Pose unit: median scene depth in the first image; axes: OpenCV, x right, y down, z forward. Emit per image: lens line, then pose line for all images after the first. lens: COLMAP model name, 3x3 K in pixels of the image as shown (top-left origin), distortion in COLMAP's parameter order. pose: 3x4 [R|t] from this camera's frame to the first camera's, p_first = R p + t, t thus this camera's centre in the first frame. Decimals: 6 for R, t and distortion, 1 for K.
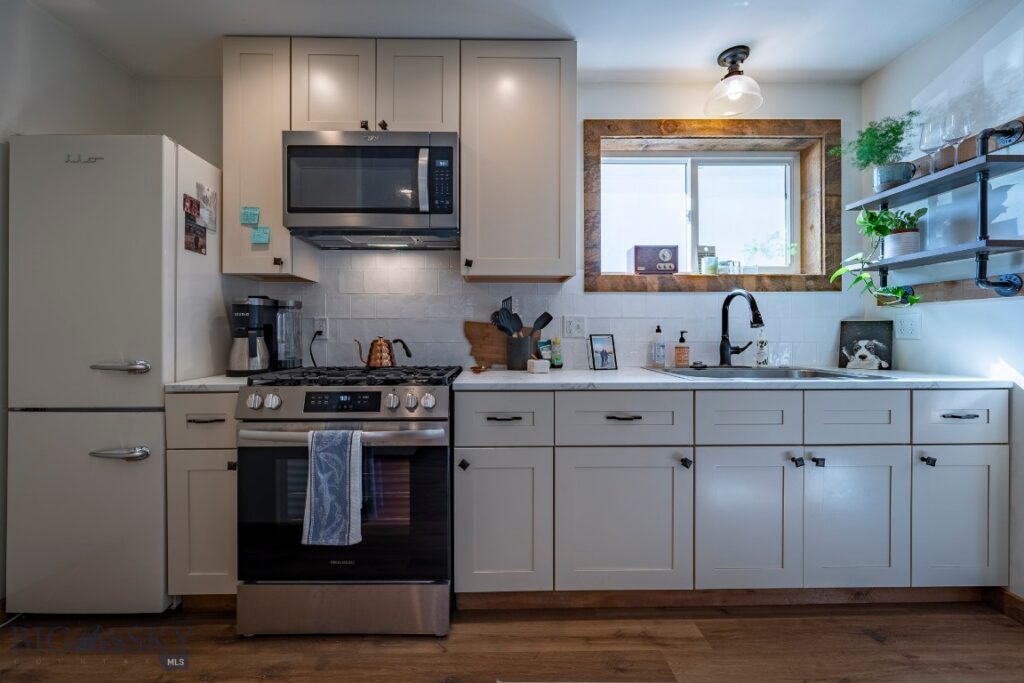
lens RADIAL K [[422.0, 0, 495.0], [0, 422.0, 336.1], [0, 0, 1]] dist [0.002153, -0.001208]
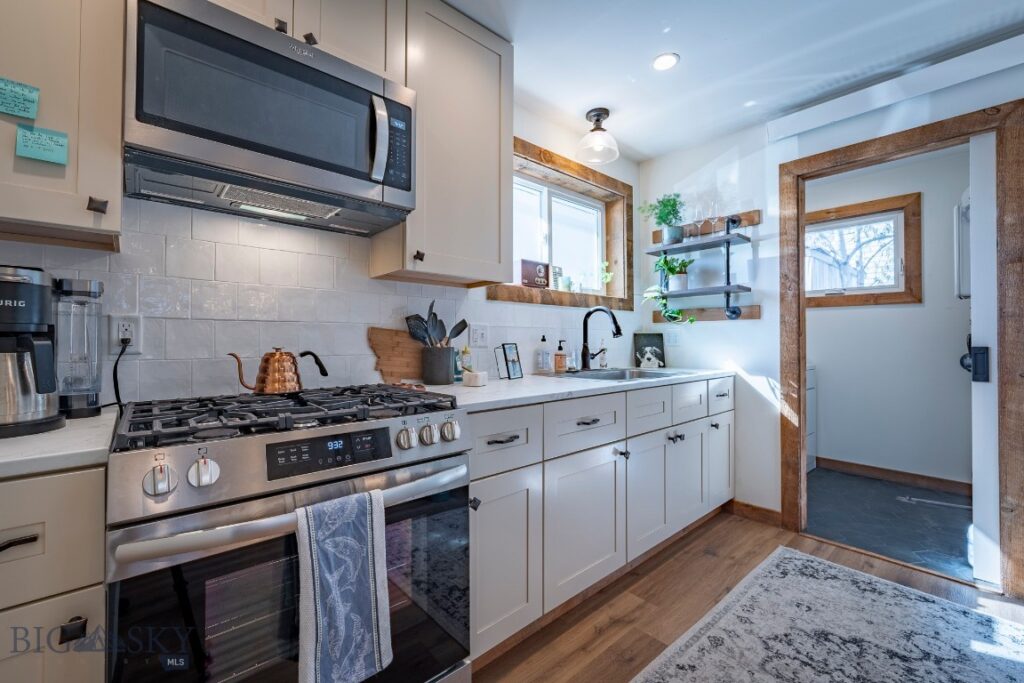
lens RADIAL K [[422.0, 0, 508.8], [0, 422.0, 336.1], [0, 0, 1]] dist [0.002153, -0.001208]
pose [[0.762084, 0.008473, 0.647422, -0.426144], [0.004481, 0.999821, -0.018360, -0.003367], [-0.647462, 0.016893, 0.761910, 0.254859]]
